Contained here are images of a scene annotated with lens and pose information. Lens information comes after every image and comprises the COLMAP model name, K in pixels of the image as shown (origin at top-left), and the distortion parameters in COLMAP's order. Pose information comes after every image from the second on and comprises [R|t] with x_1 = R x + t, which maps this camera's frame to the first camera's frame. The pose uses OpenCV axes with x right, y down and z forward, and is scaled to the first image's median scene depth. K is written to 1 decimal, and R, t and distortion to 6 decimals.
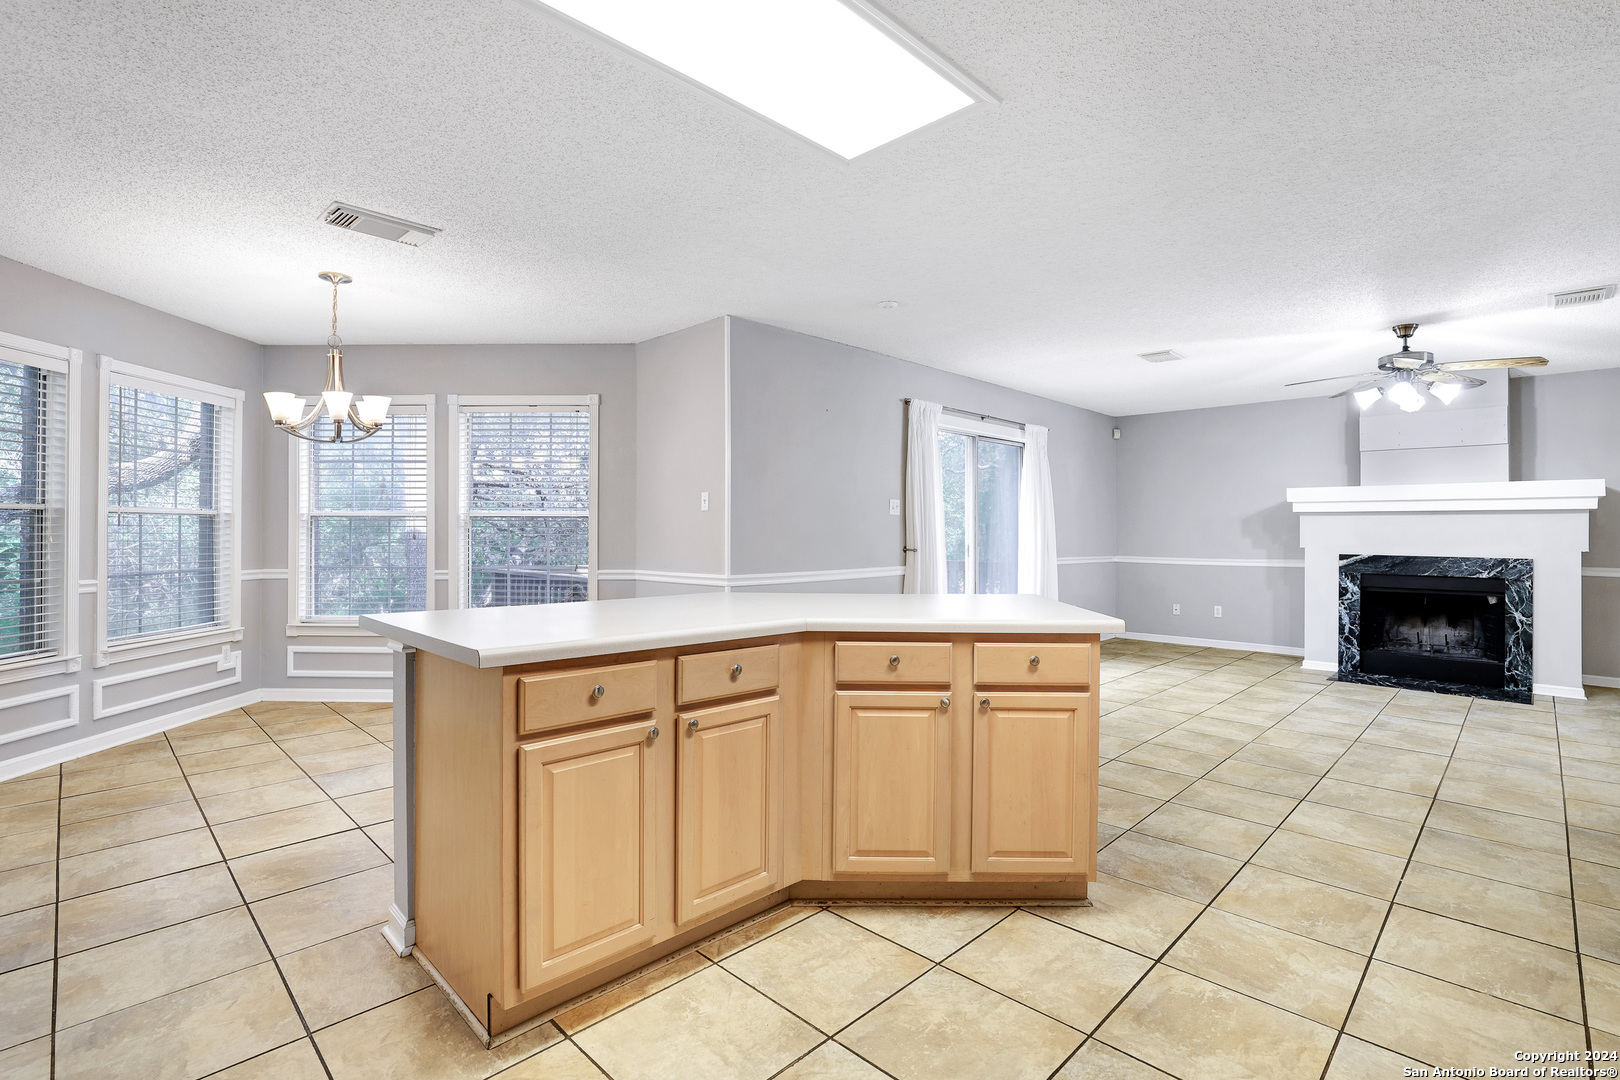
lens RADIAL K [[773.0, 0, 823.8], [0, 773.0, 527.1], [0, 0, 1]] dist [-0.018629, 0.000537]
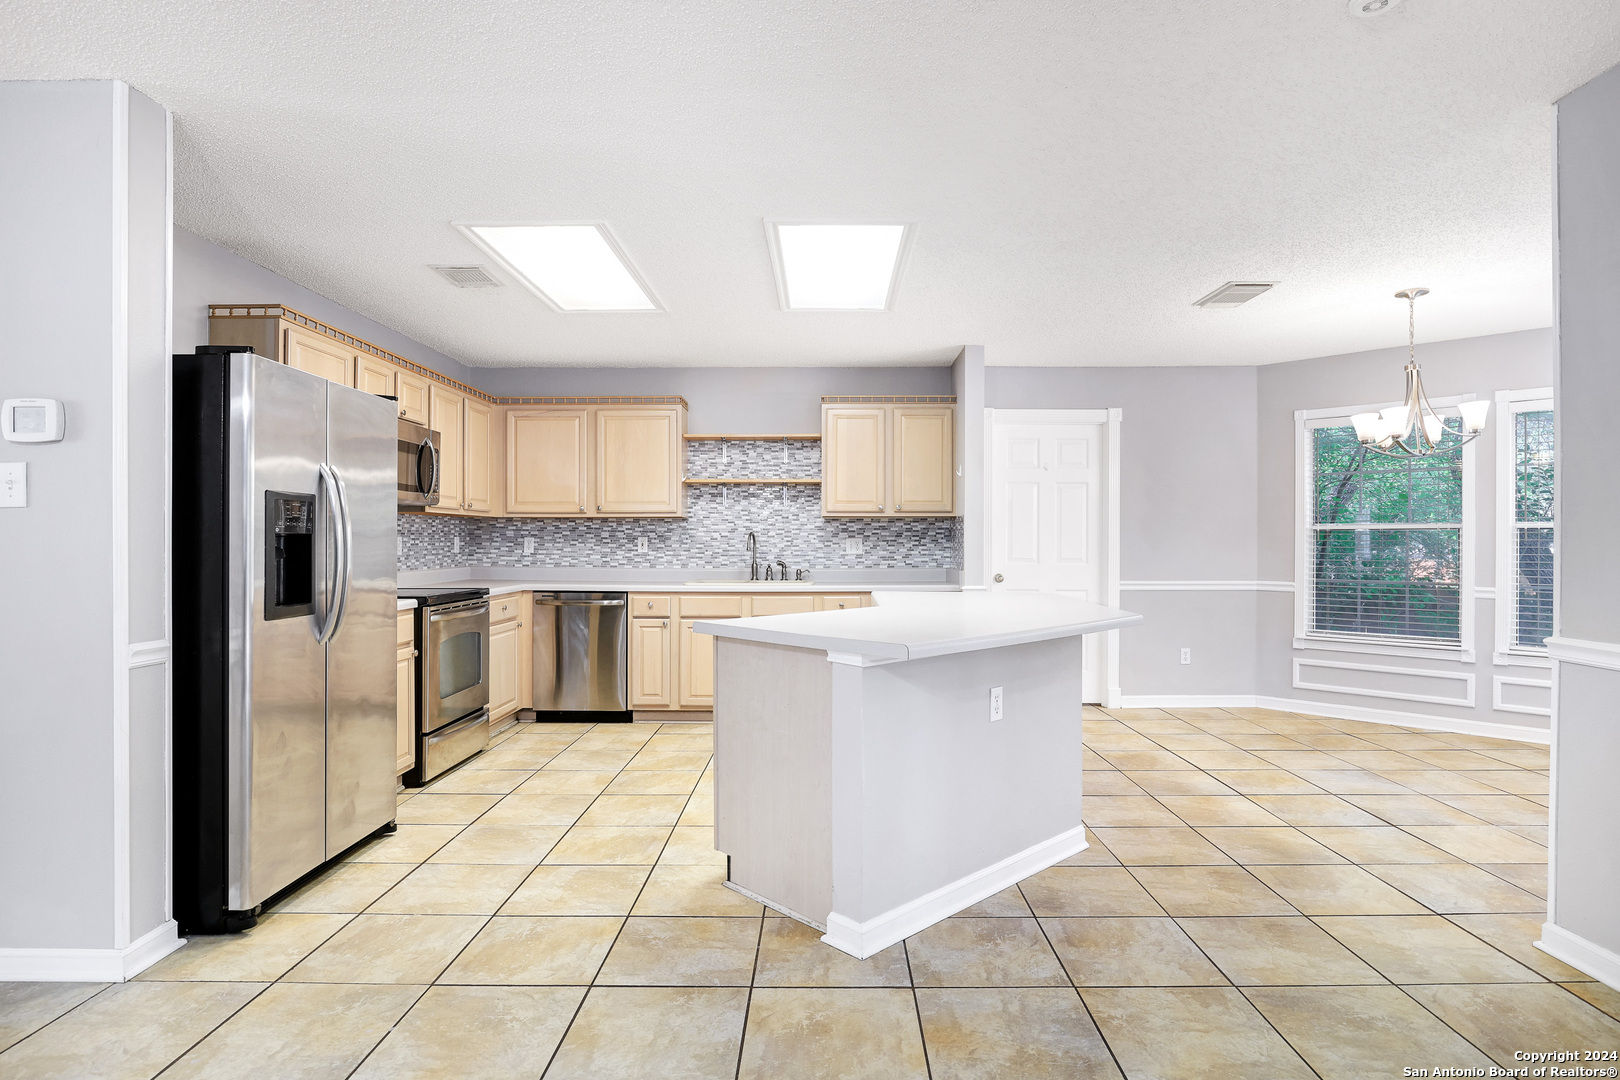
lens RADIAL K [[851.1, 0, 810.0], [0, 851.1, 540.0], [0, 0, 1]] dist [-0.020510, 0.001761]
pose [[-0.738092, -0.007498, -0.674658, 0.474144], [-0.000814, 0.999947, -0.010222, 0.006796], [0.674699, -0.006996, -0.738059, 0.872305]]
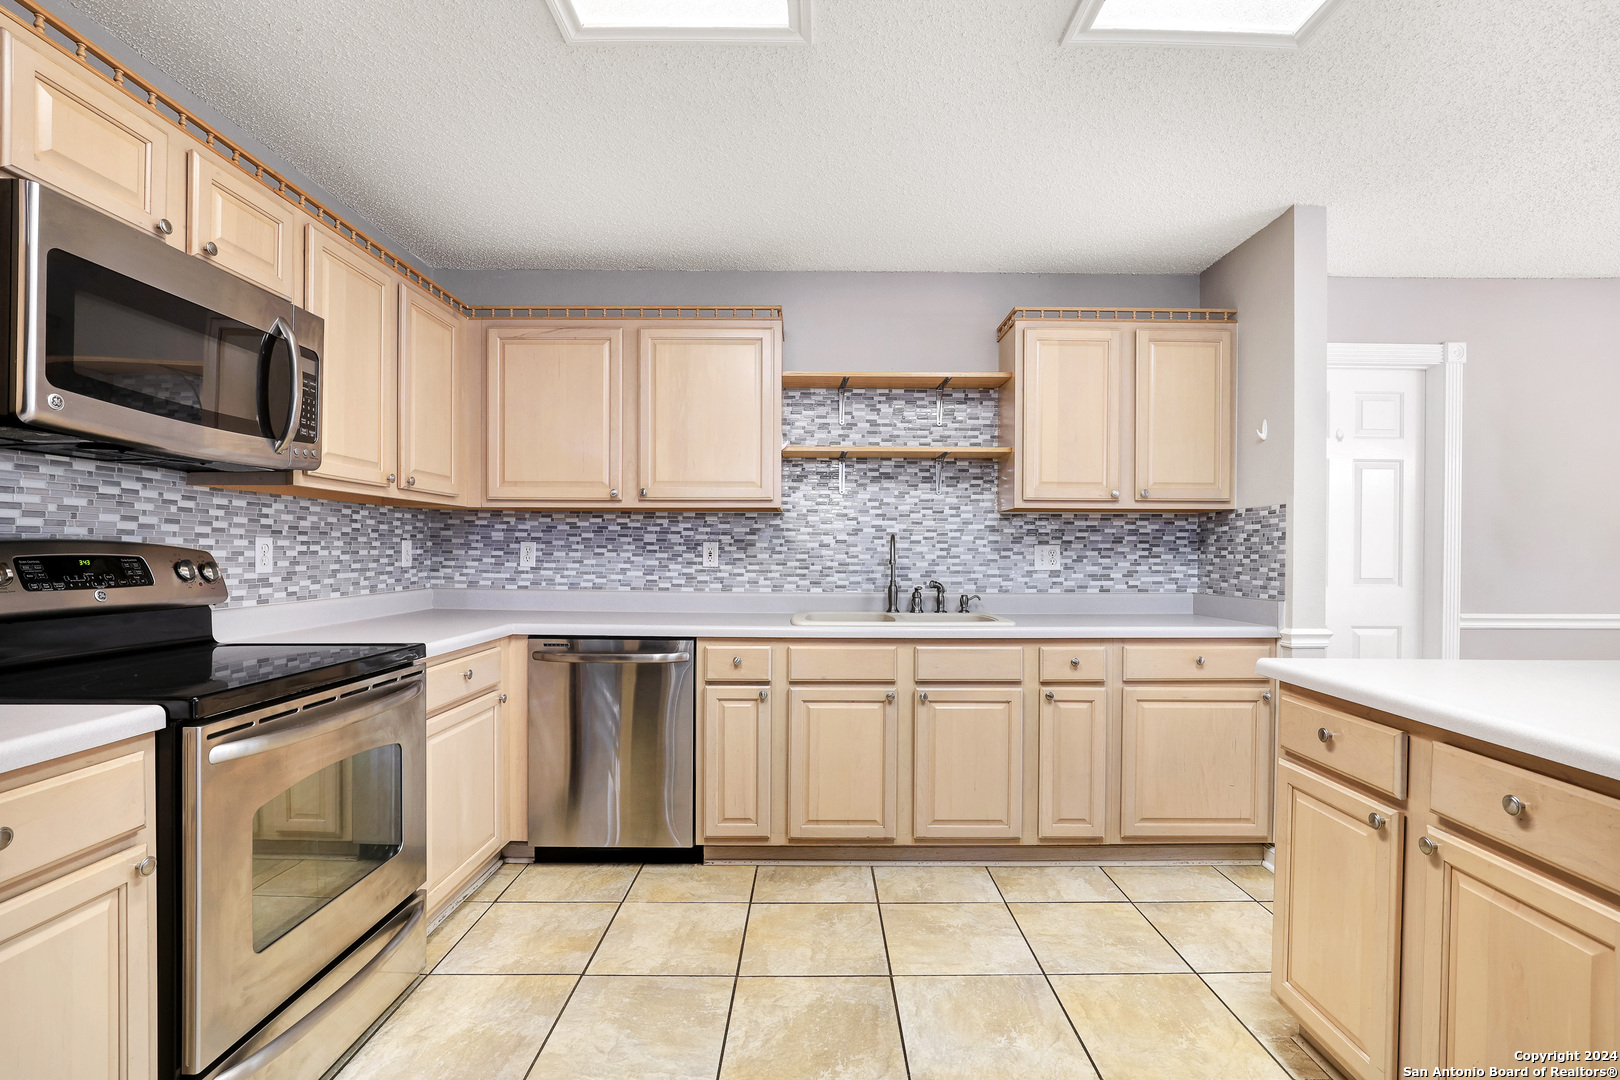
lens RADIAL K [[731.8, 0, 812.5], [0, 731.8, 555.2], [0, 0, 1]] dist [-0.024928, -0.000063]
pose [[-0.727650, -0.004794, -0.685932, 0.235929], [-0.004063, 0.999988, -0.002679, 0.003741], [0.685936, 0.000838, -0.727661, 0.398309]]
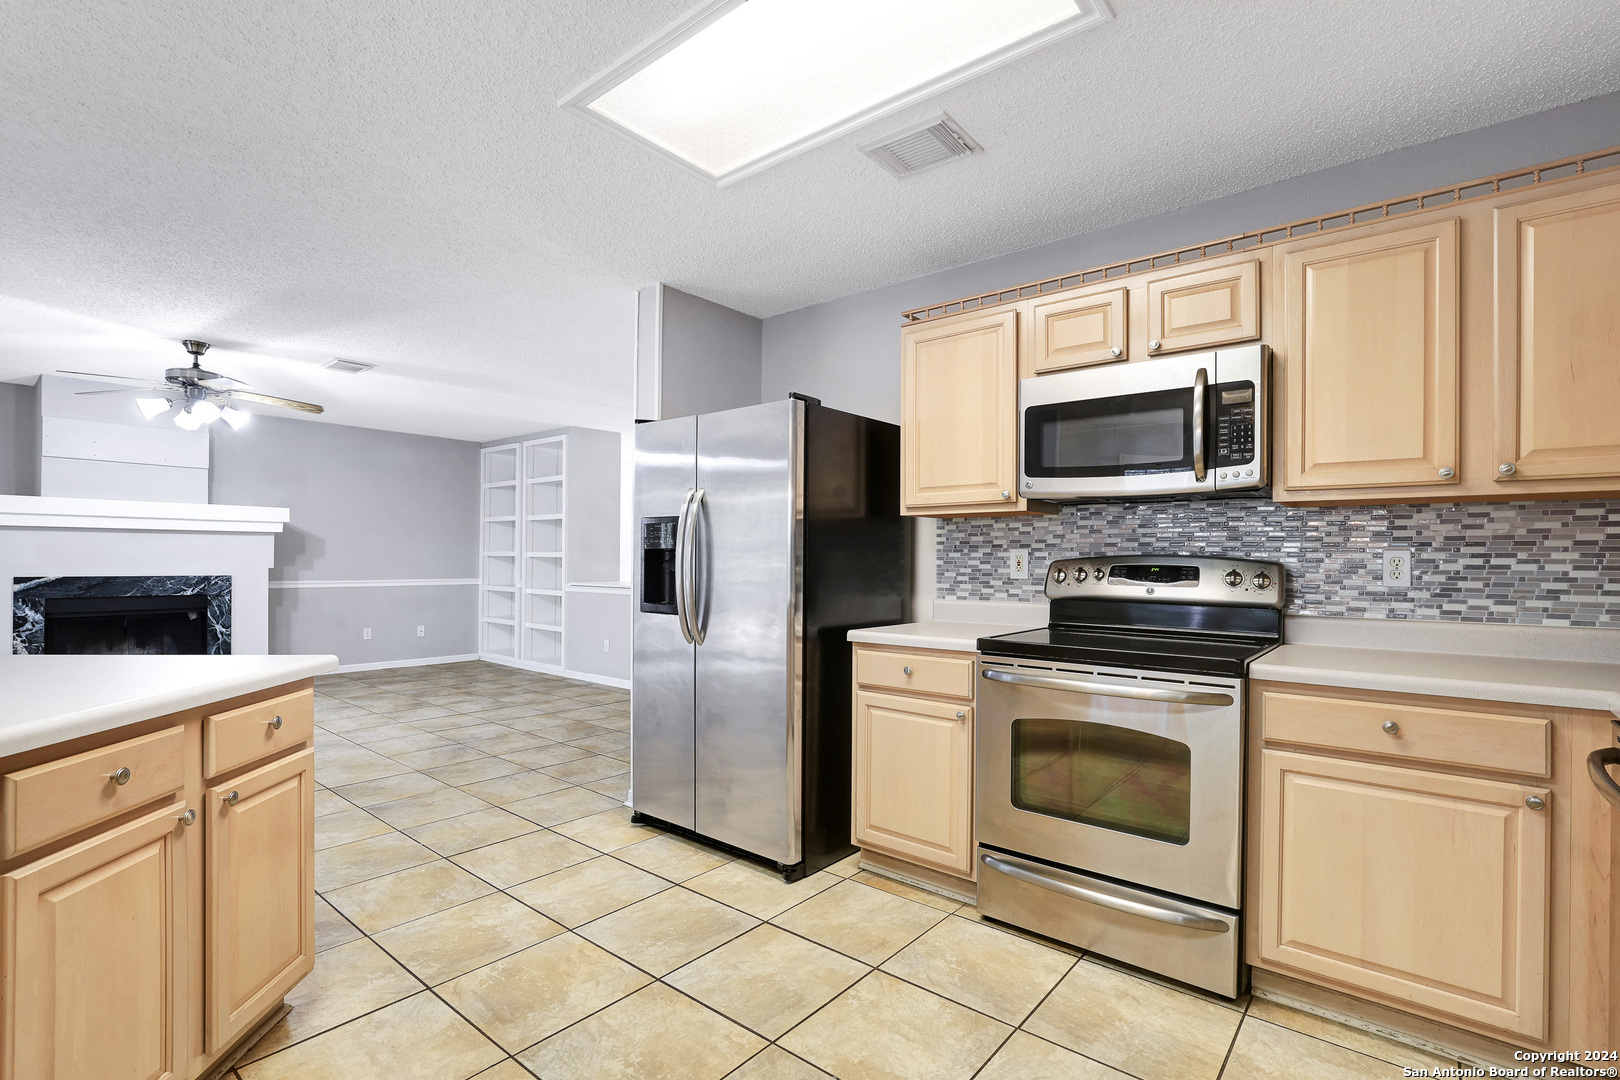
lens RADIAL K [[741.4, 0, 824.7], [0, 741.4, 560.1], [0, 0, 1]] dist [-0.012479, 0.001045]
pose [[-0.081514, -0.009045, 0.996631, -0.210778], [-0.012631, 0.999888, 0.008042, -0.000295], [-0.996592, -0.011933, -0.081619, 0.220699]]
